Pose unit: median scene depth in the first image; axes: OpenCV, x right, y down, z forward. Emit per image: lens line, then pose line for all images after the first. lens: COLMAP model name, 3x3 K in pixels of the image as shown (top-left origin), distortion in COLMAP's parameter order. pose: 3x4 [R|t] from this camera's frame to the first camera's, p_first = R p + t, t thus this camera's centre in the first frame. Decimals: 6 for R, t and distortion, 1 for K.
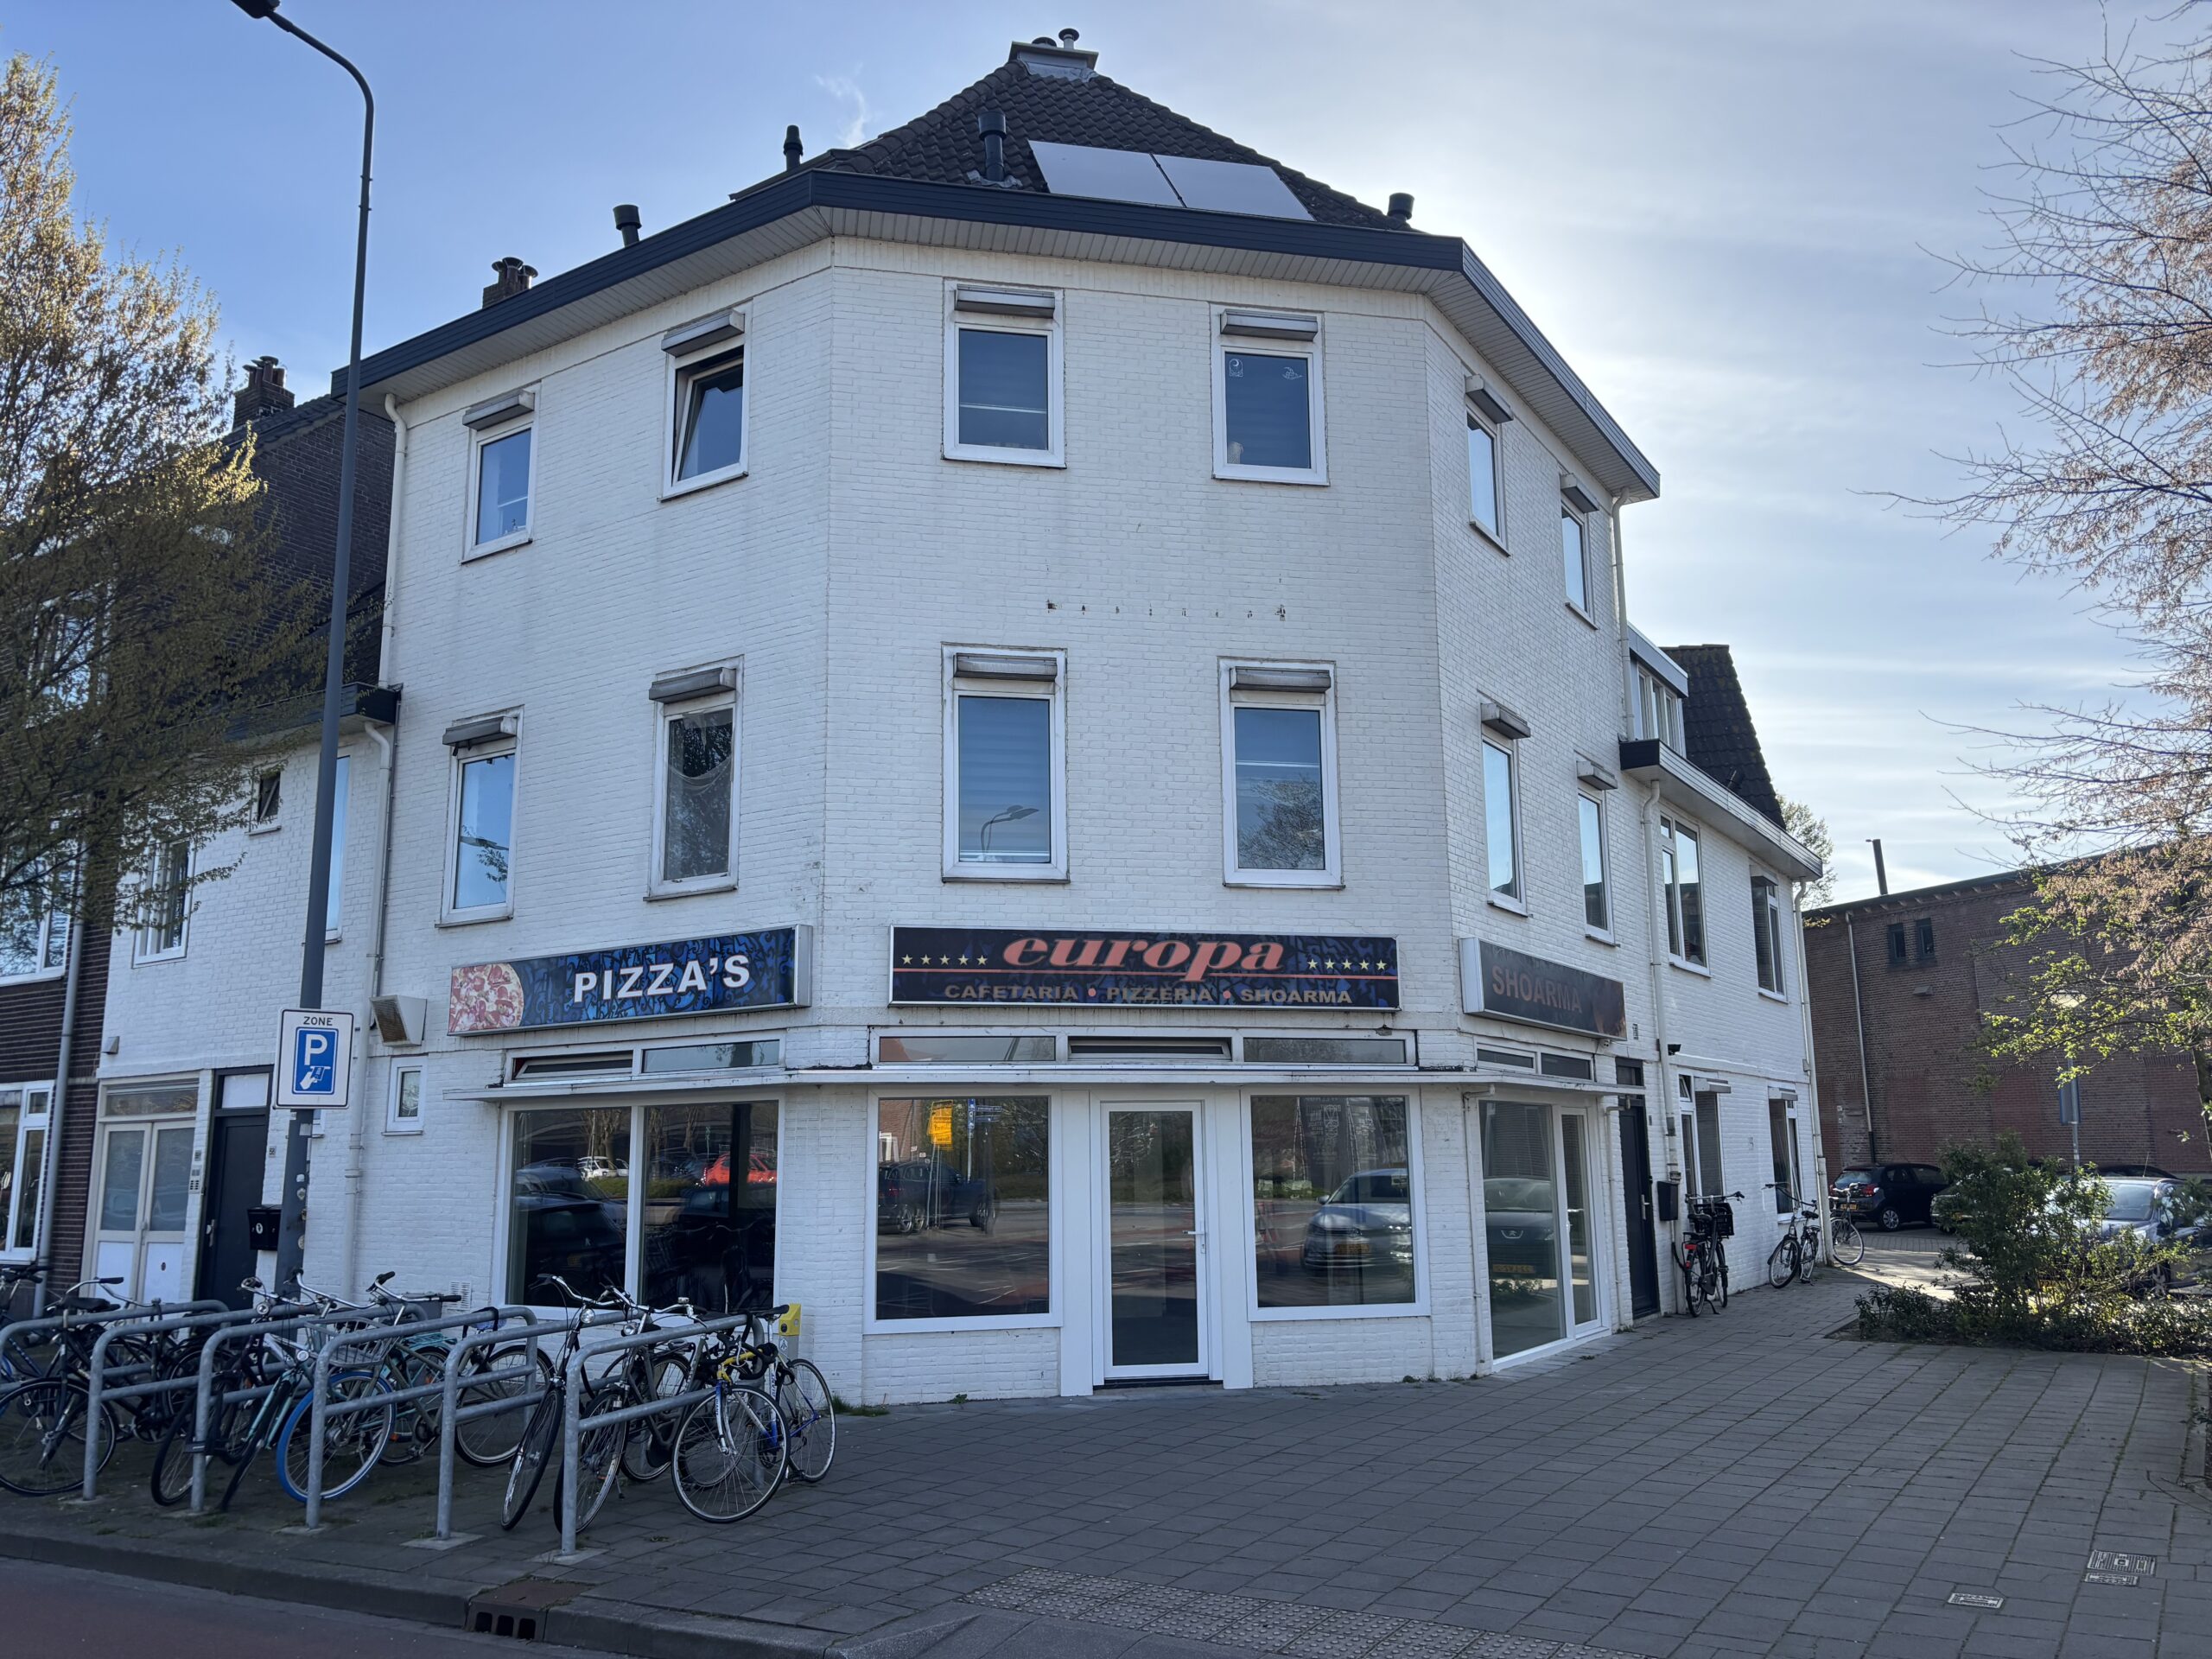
lens RADIAL K [[1685.1, 0, 1089.3], [0, 1685.1, 844.2], [0, 0, 1]] dist [0.209508, -0.564866]
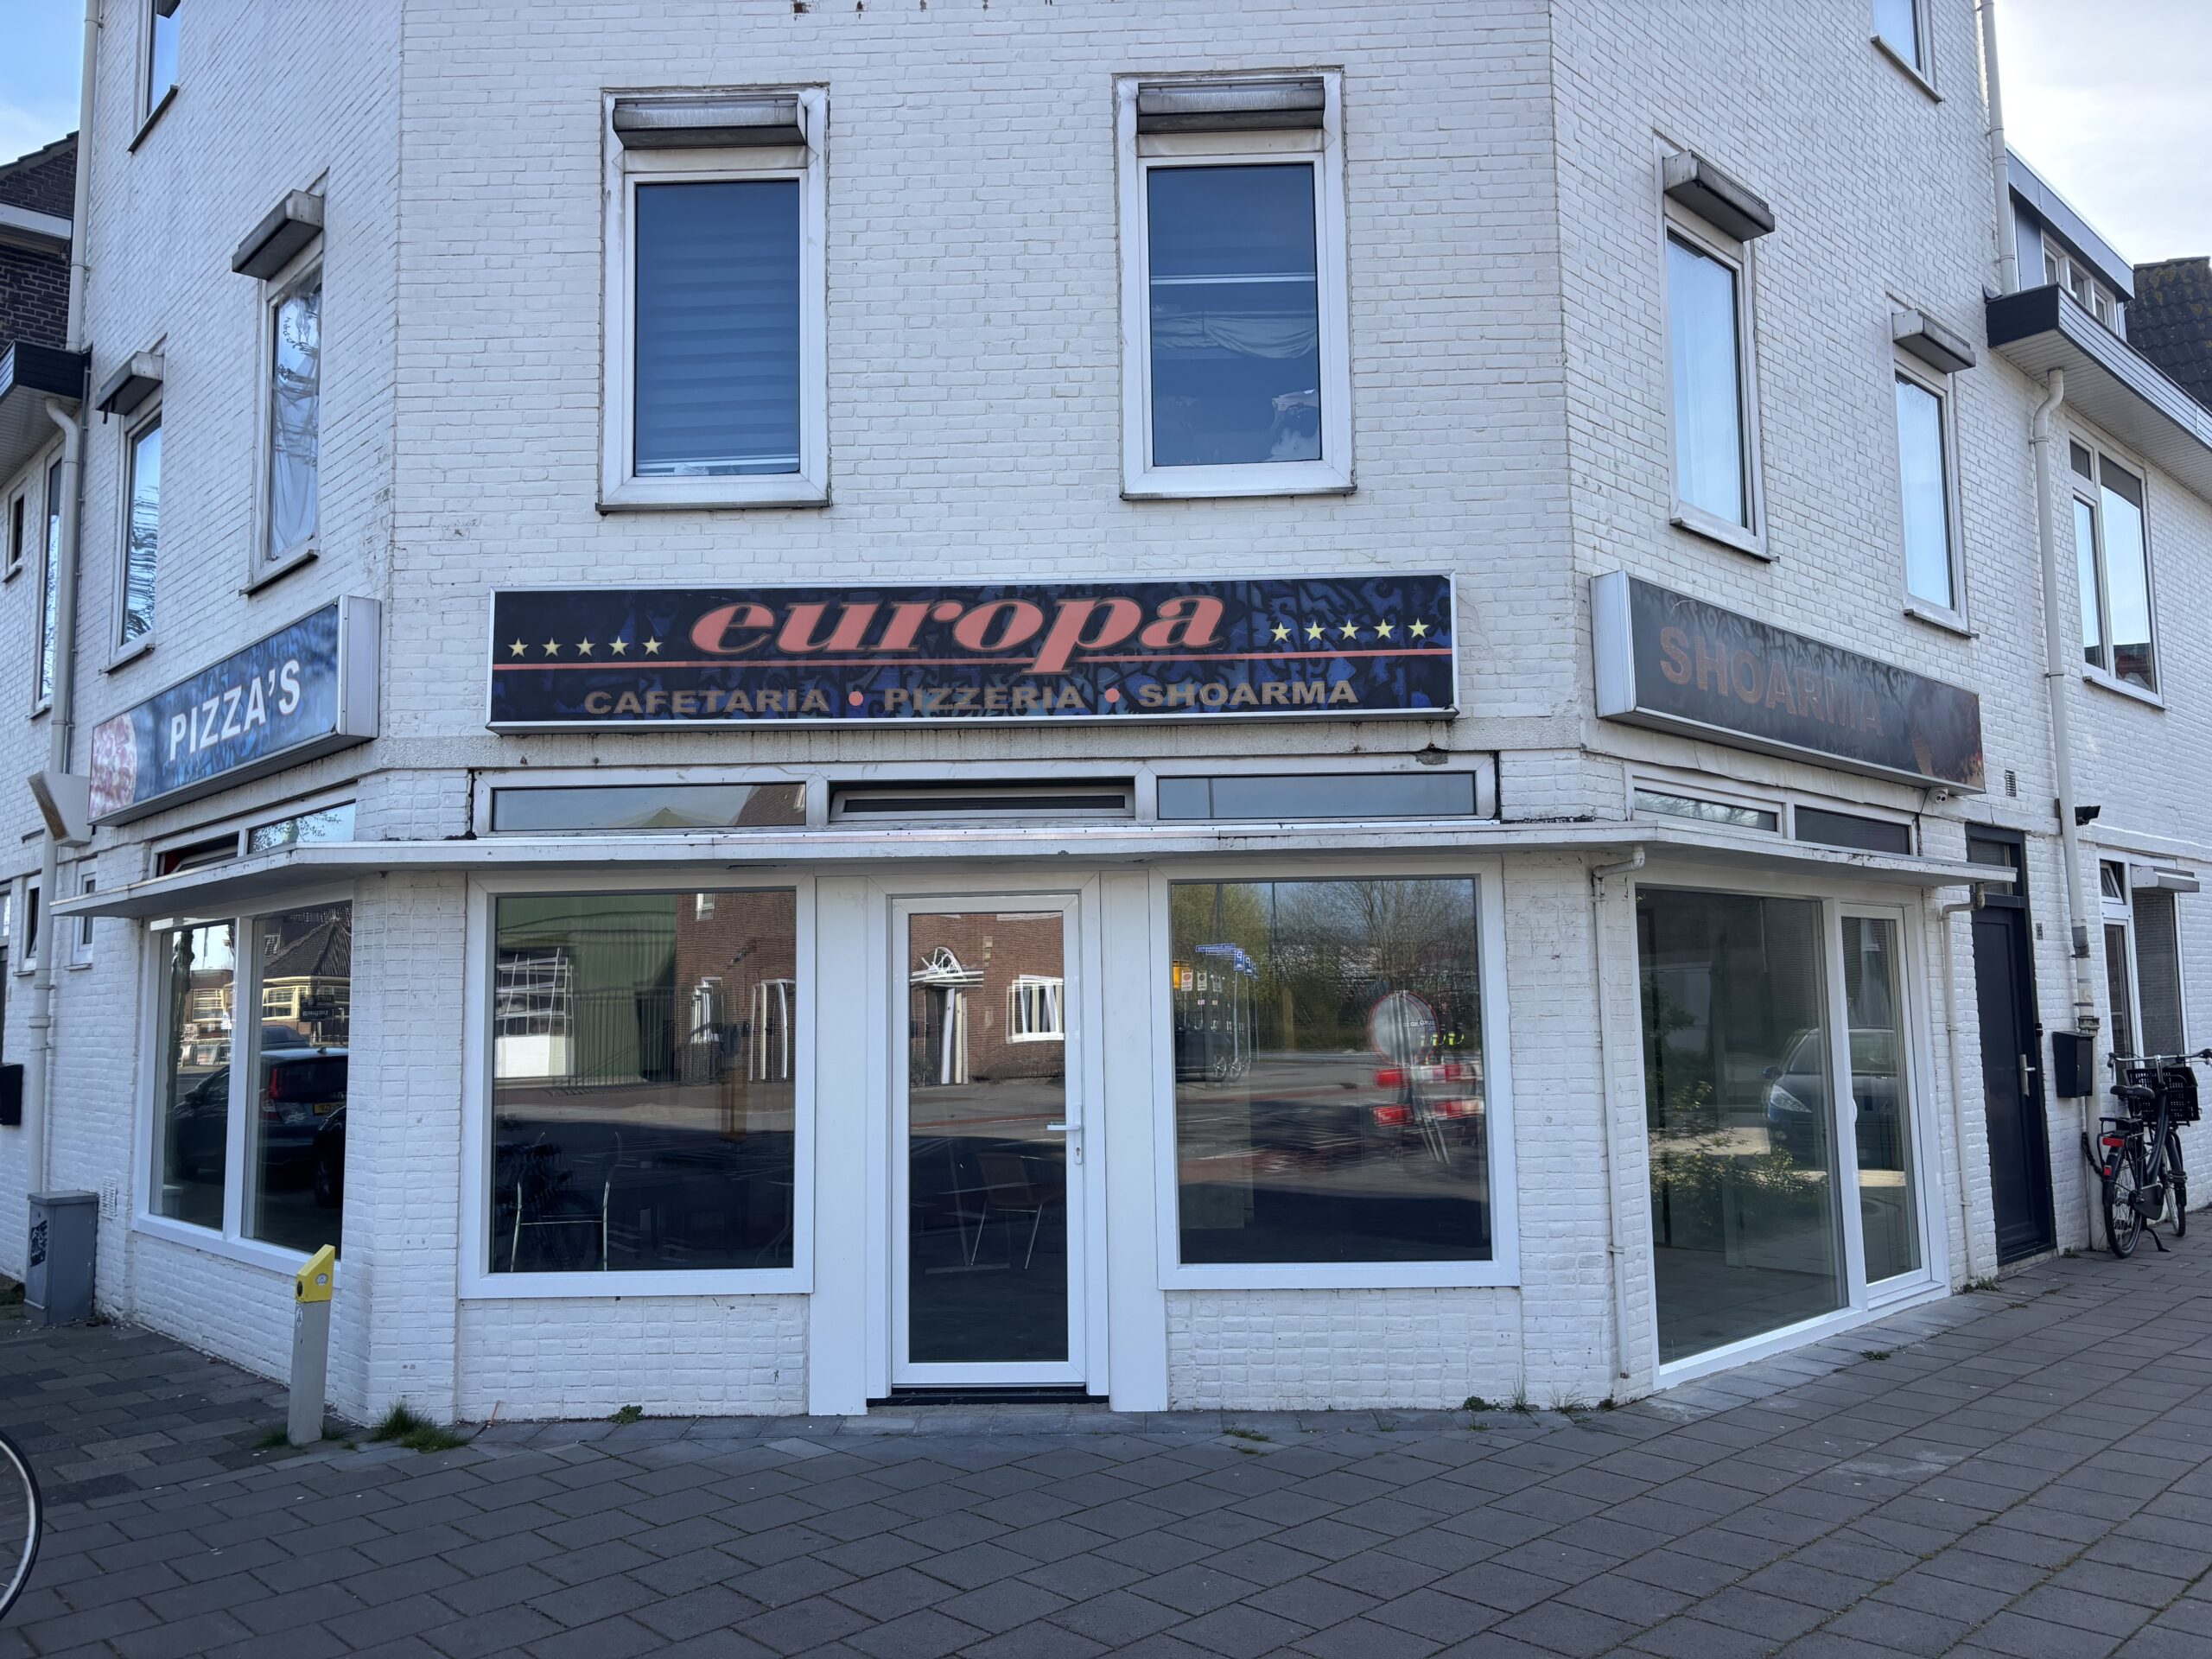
lens RADIAL K [[1657.9, 0, 1097.9], [0, 1657.9, 831.8], [0, 0, 1]] dist [0.069094, -0.079140]
pose [[0.971593, -0.027474, -0.235058, 0.196834], [0.045367, 0.996440, 0.071058, 0.093620], [0.232269, -0.079703, 0.969380, 0.481883]]
